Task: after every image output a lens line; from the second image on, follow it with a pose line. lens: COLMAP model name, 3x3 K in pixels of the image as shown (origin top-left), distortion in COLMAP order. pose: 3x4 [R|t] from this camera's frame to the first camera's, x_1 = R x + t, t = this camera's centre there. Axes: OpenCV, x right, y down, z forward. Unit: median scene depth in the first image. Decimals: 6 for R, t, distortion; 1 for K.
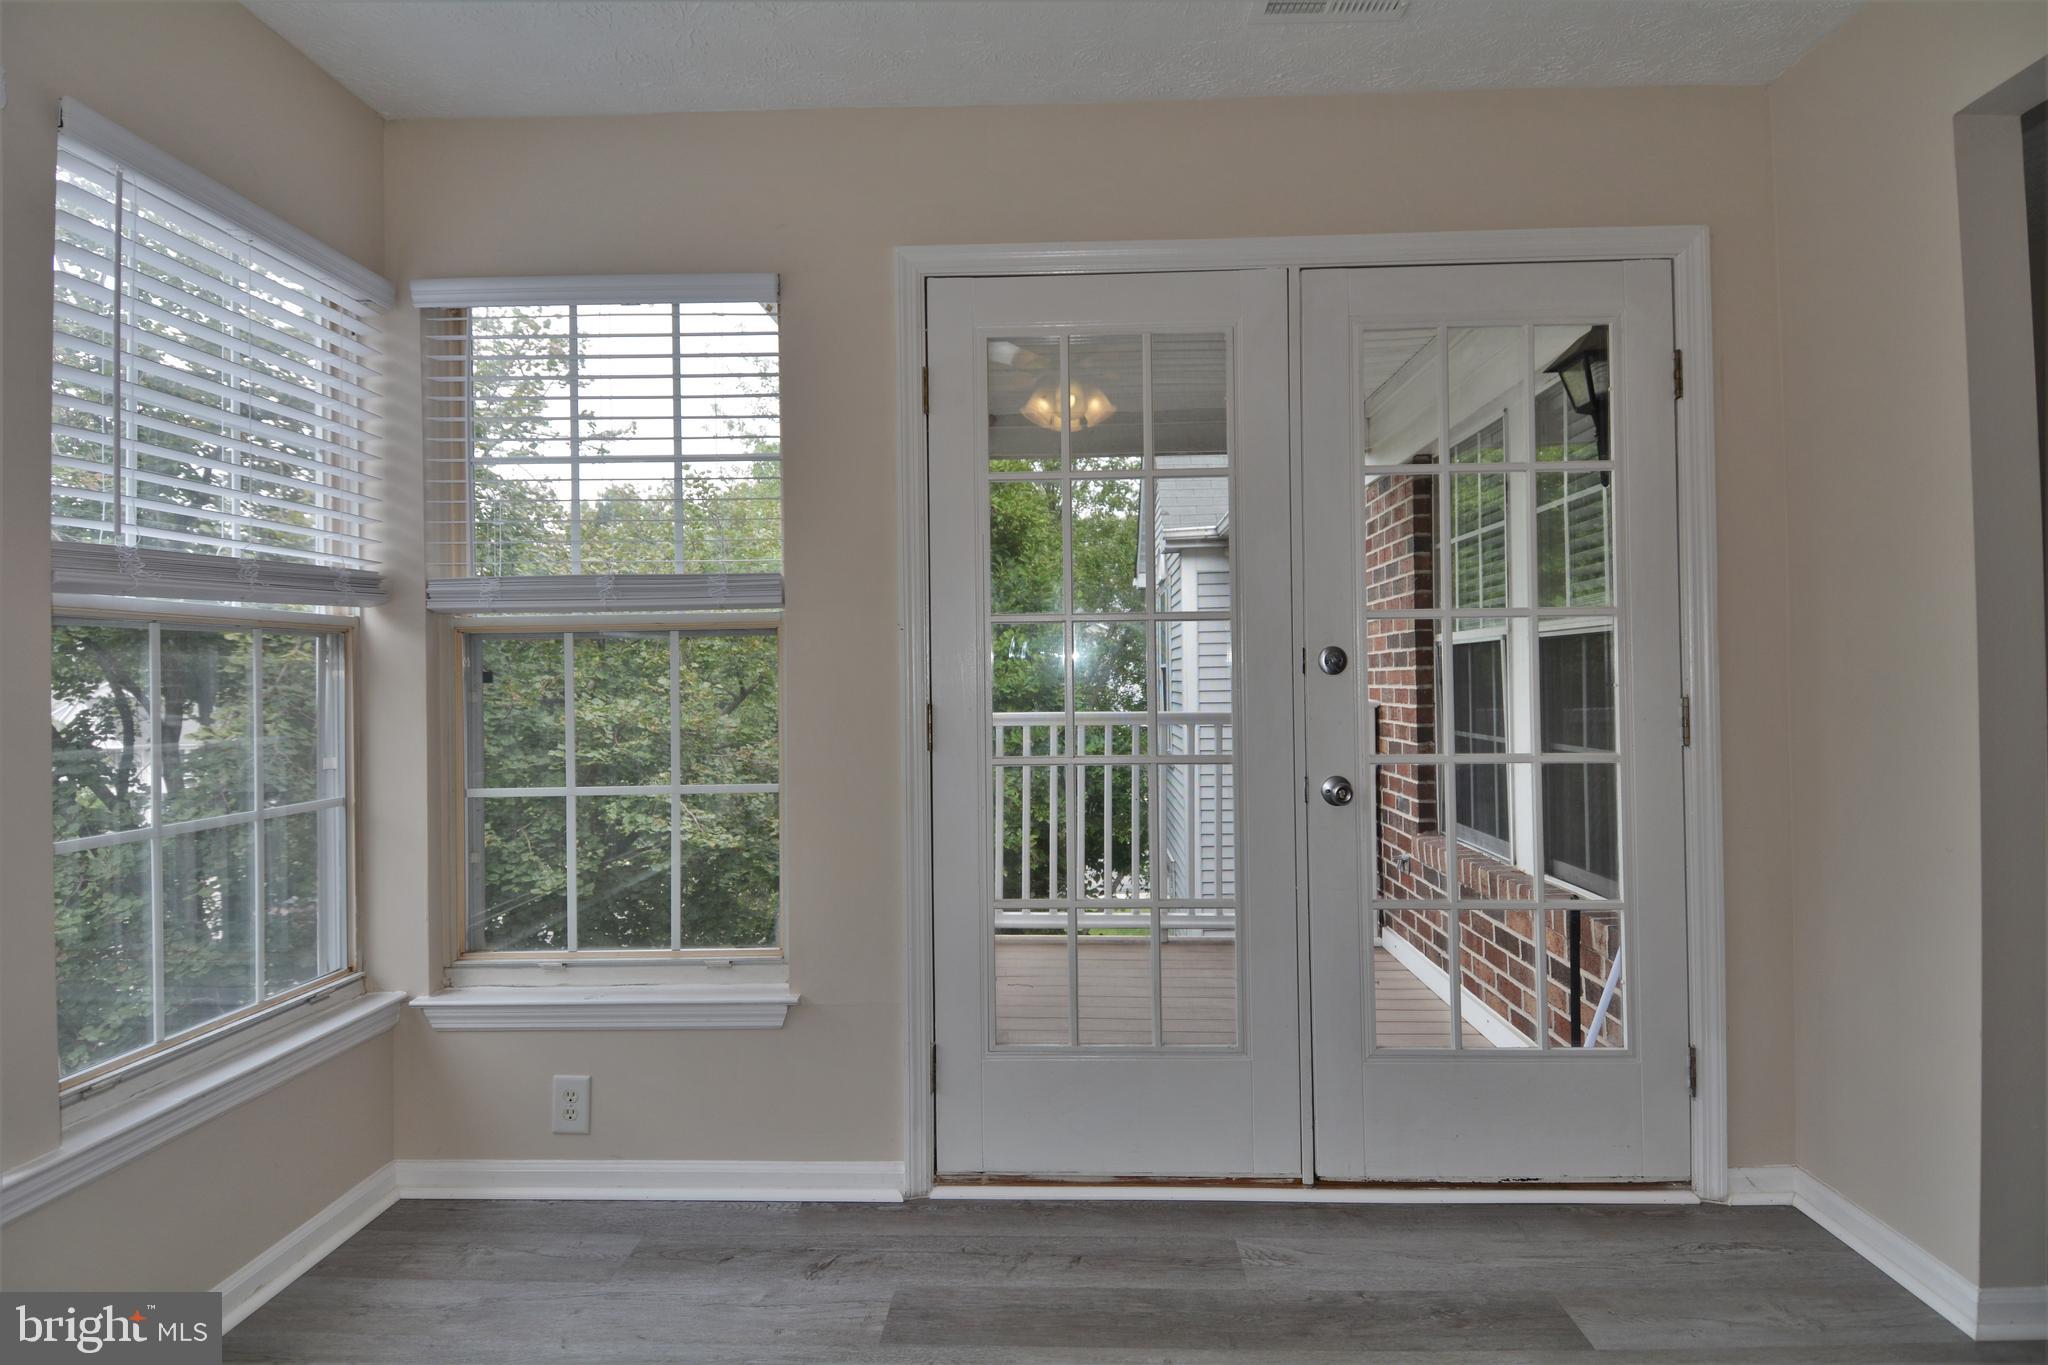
lens RADIAL K [[1070.1, 0, 1039.6], [0, 1070.1, 669.2], [0, 0, 1]] dist [0.049092, -0.051540]
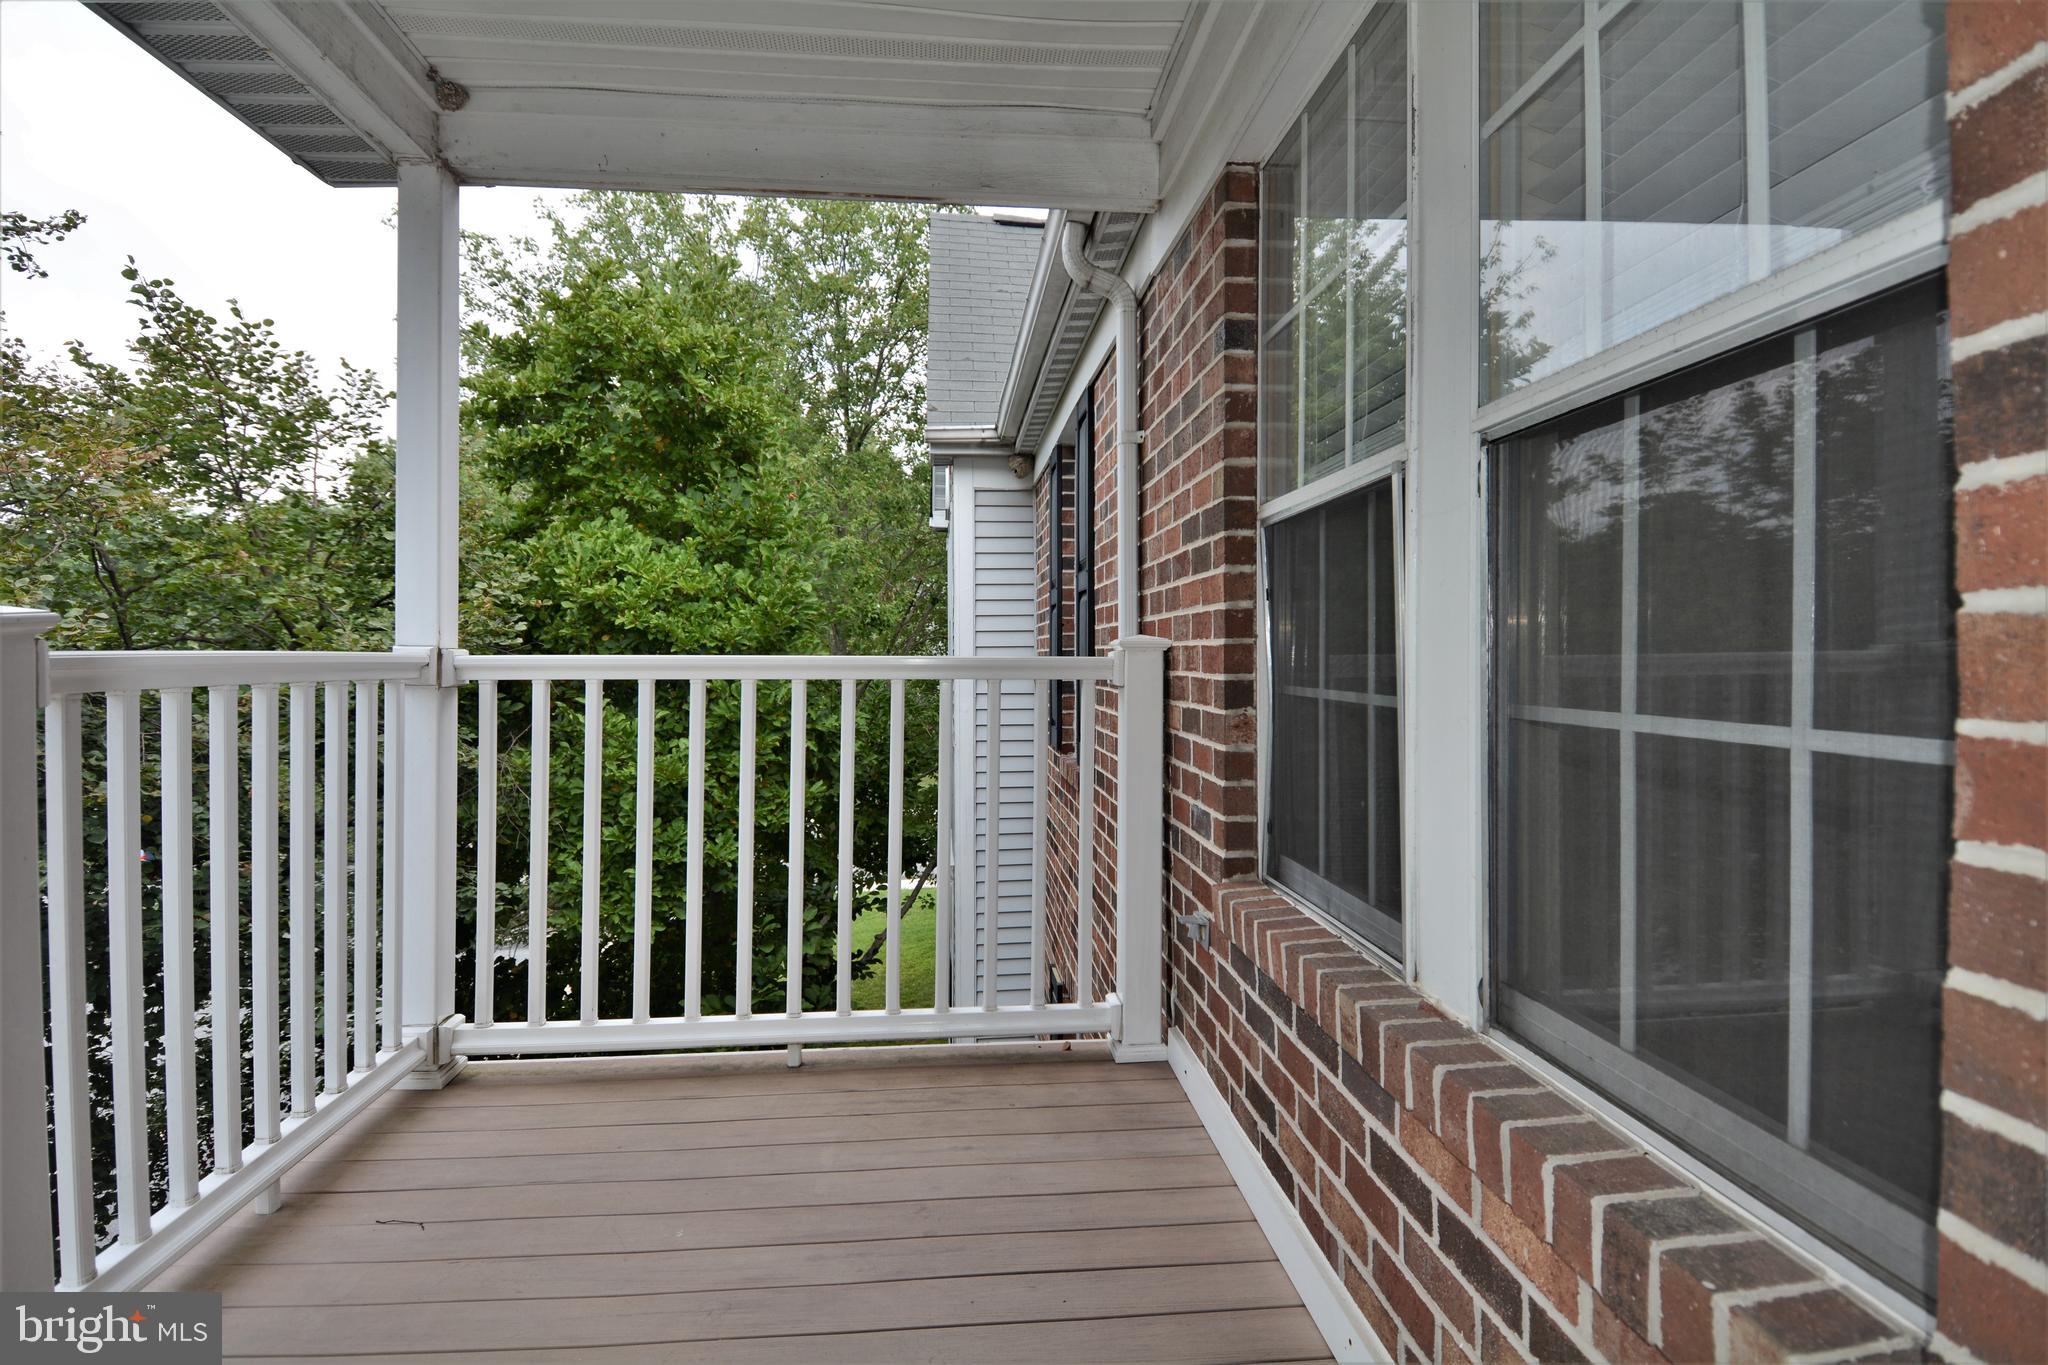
lens RADIAL K [[1070.1, 0, 1034.6], [0, 1070.1, 670.1], [0, 0, 1]] dist [0.049092, -0.051540]
pose [[0.992223, 0.006718, 0.124290, 0.361444], [-0.009717, 0.999676, 0.023536, 0.070137], [-0.124091, -0.024561, 0.991967, 0.916196]]
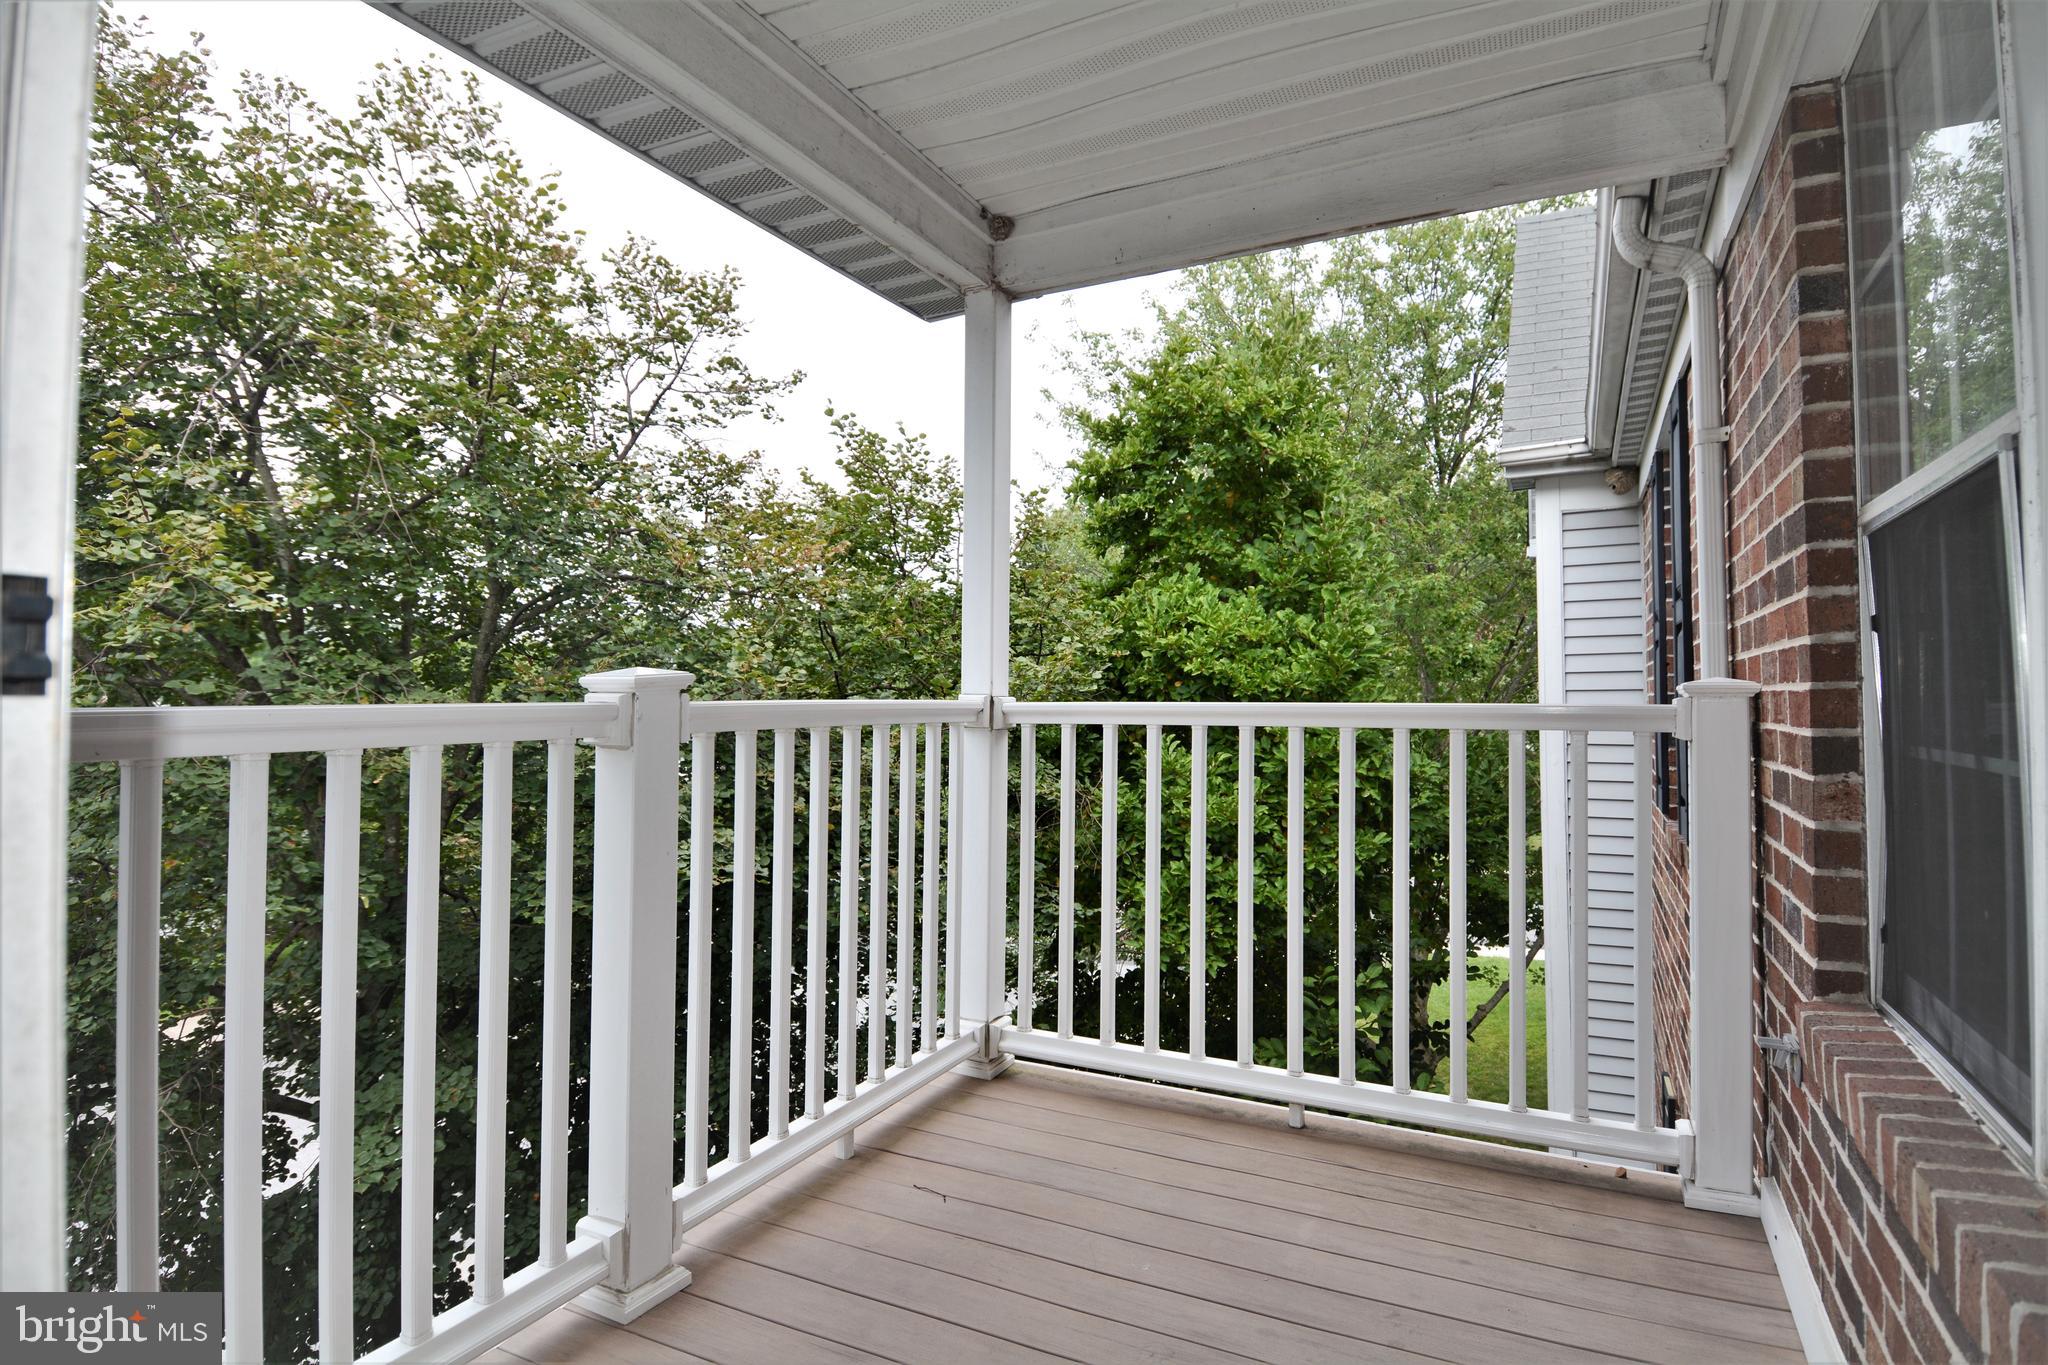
lens RADIAL K [[1070.1, 0, 1030.6], [0, 1070.1, 669.4], [0, 0, 1]] dist [0.049092, -0.051540]
pose [[0.908074, -0.004674, -0.418783, 0.478785], [-0.001398, 0.999898, -0.014192, 0.065144], [0.418807, 0.013473, 0.907975, 0.944760]]
